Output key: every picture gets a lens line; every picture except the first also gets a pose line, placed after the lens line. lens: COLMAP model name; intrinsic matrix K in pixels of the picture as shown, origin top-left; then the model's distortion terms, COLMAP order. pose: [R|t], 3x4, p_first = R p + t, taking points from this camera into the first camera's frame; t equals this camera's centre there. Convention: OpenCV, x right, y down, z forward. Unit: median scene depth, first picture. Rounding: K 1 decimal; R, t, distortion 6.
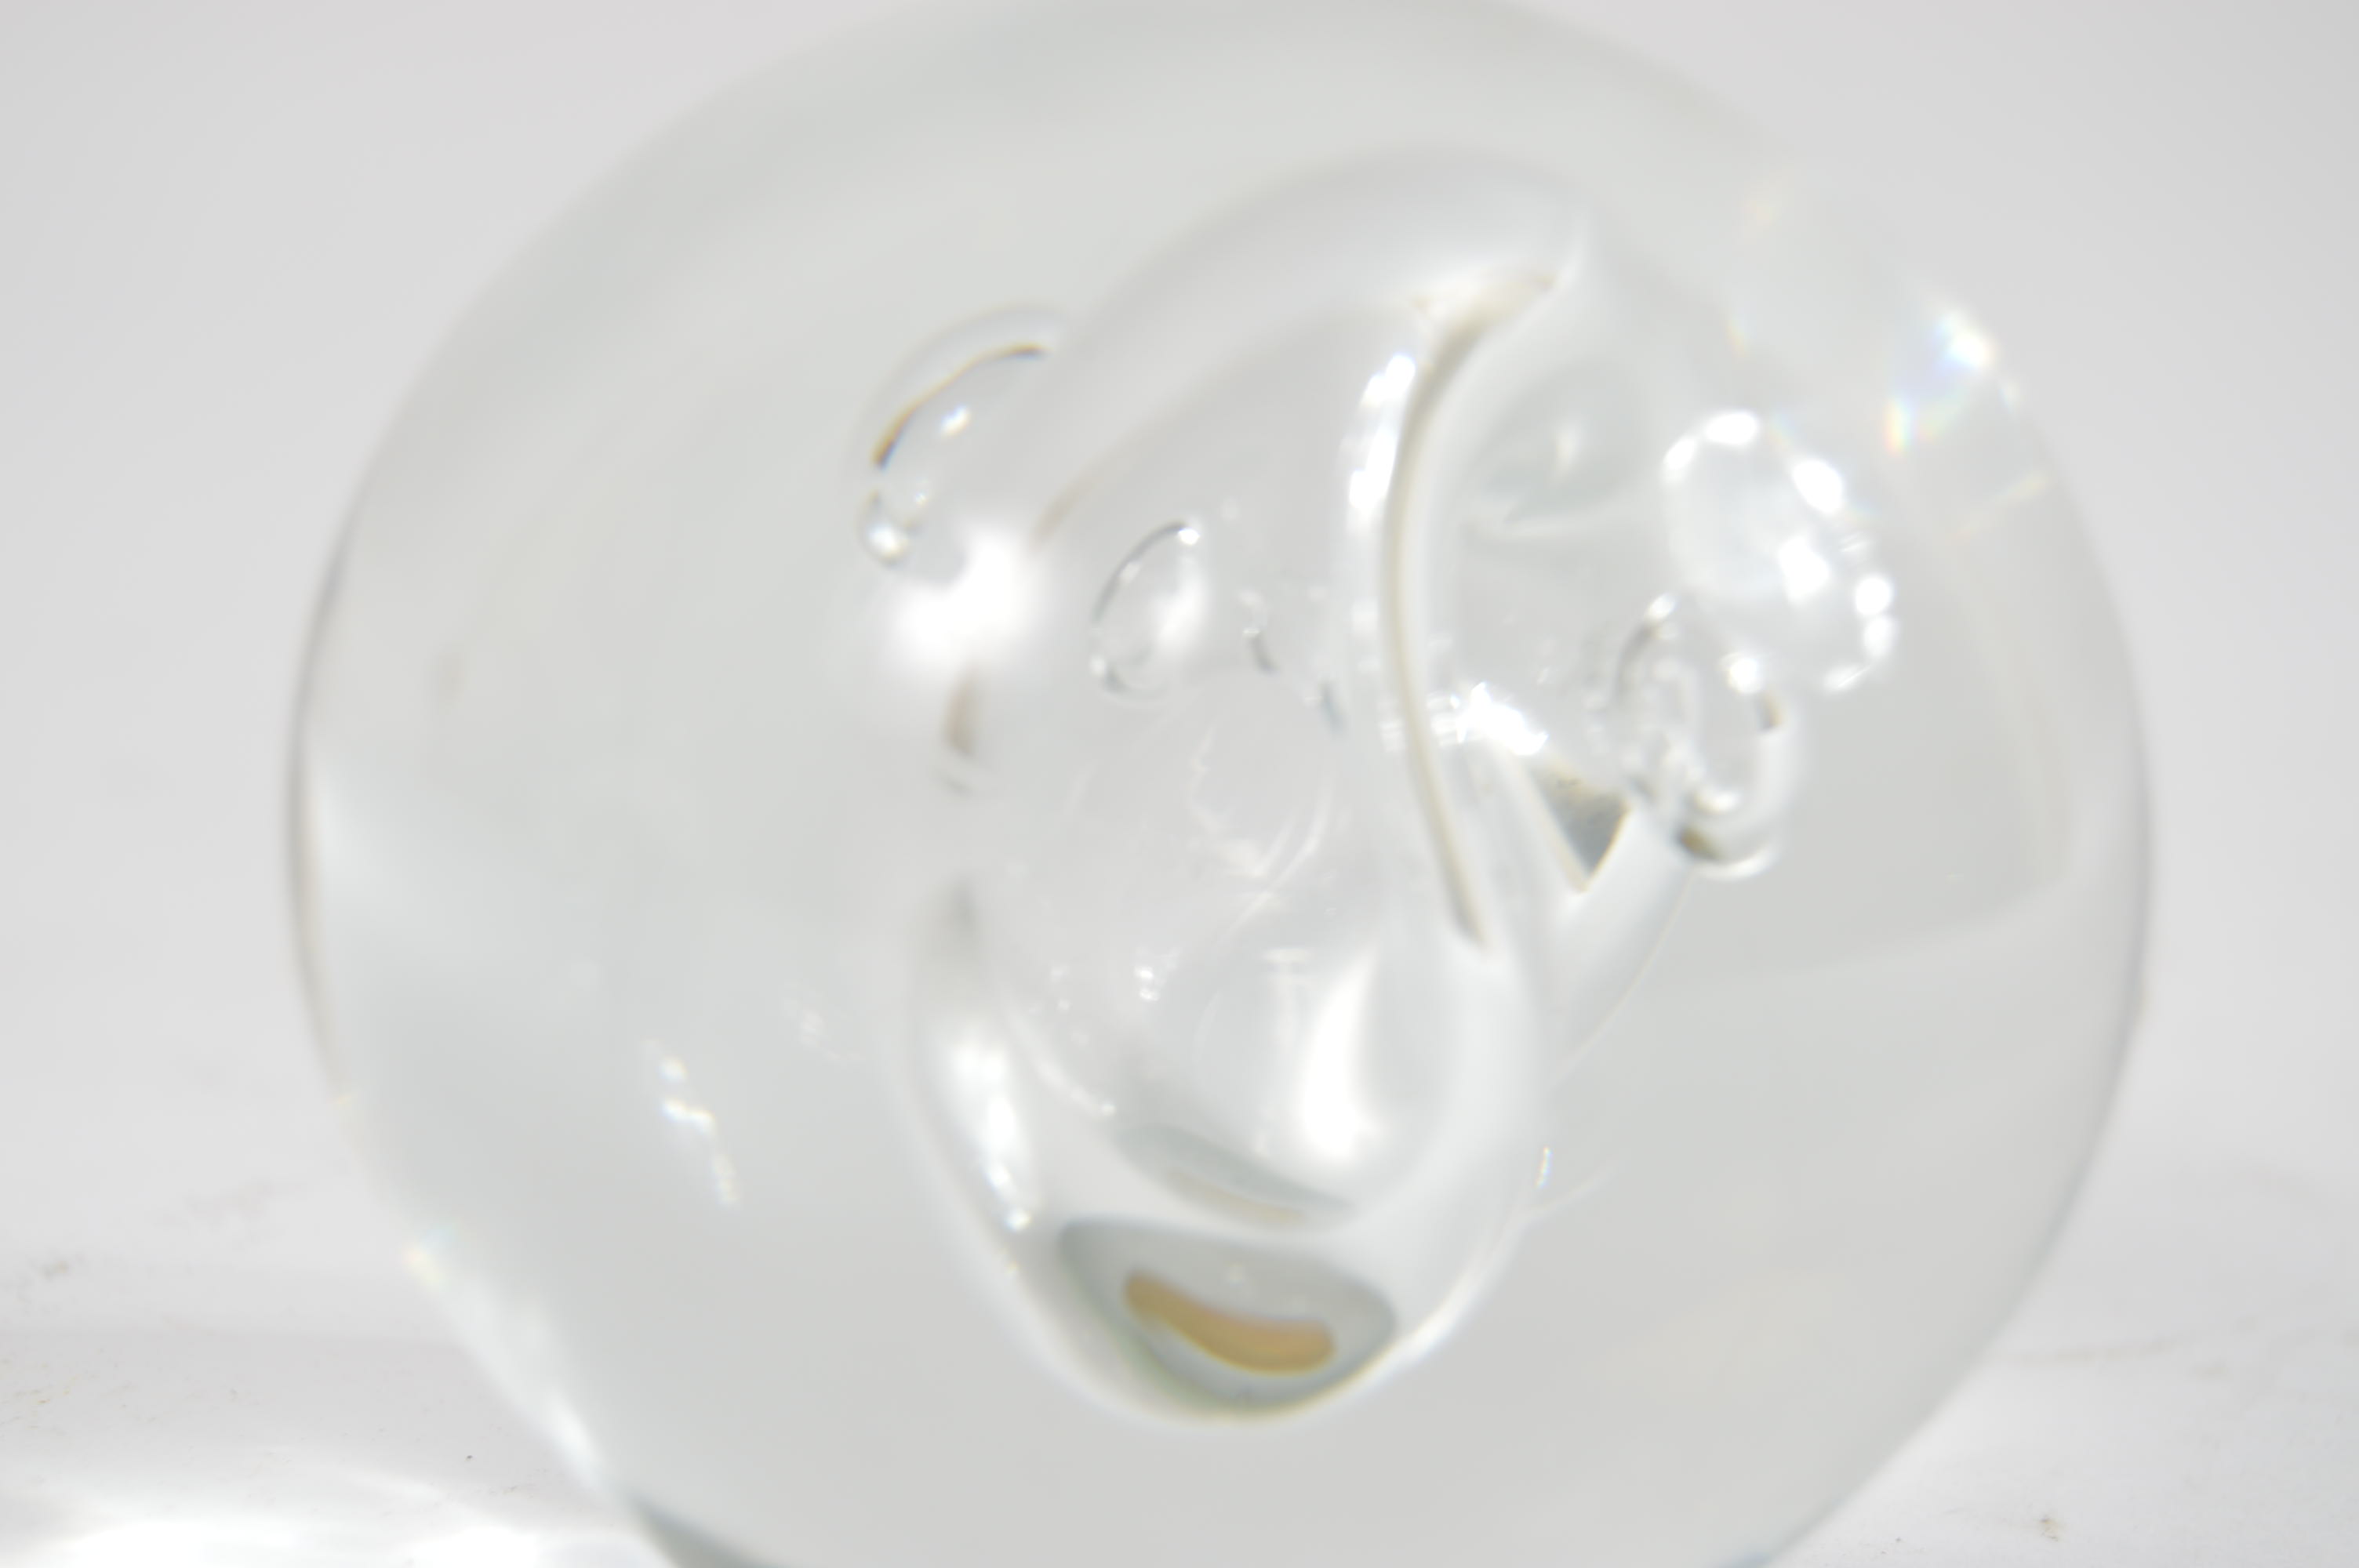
lens RADIAL K [[5729.0, 0, 1179.5], [0, 5729.0, 784.0], [0, 0, 1]] dist [0.023804, -0.092010]
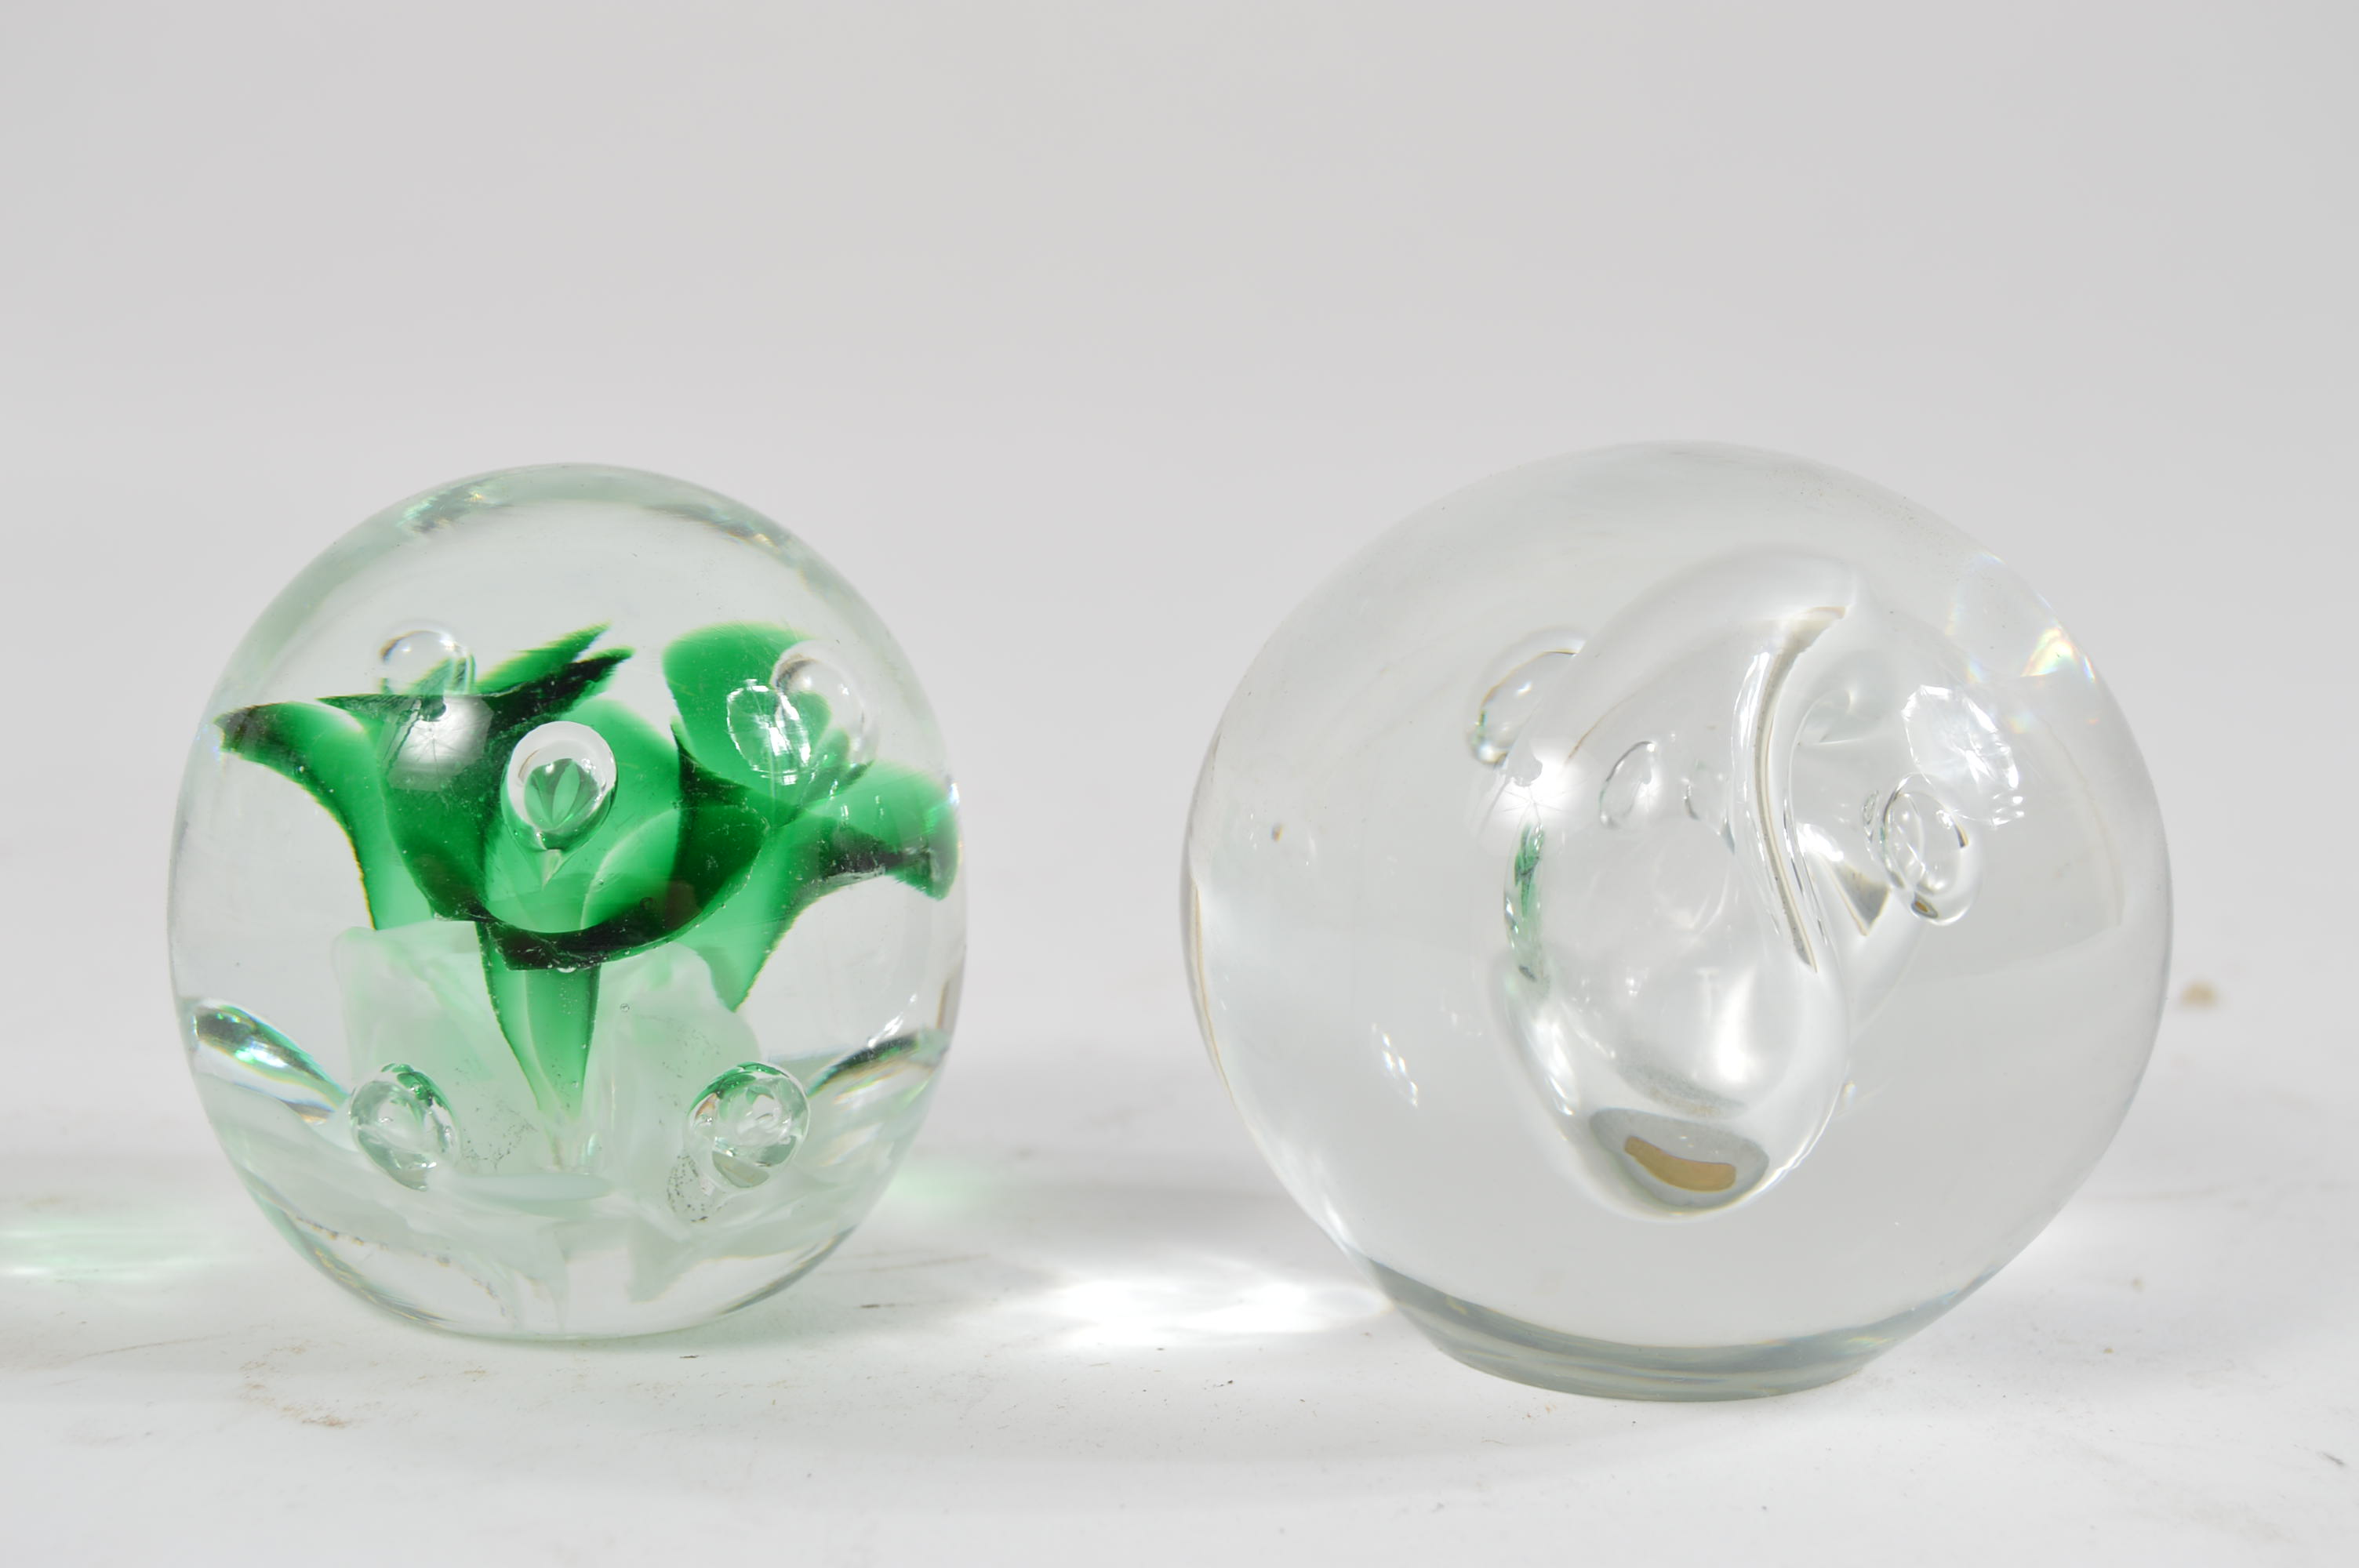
lens RADIAL K [[3984.3, 0, 1179.5], [0, 3984.3, 784.0], [0, 0, 1]] dist [-0.048212, -0.033410]
pose [[0.993764, -0.016143, -0.110327, -0.008516], [0.013644, 0.999634, -0.023366, -0.003089], [0.110664, 0.021715, 0.993621, -0.325139]]
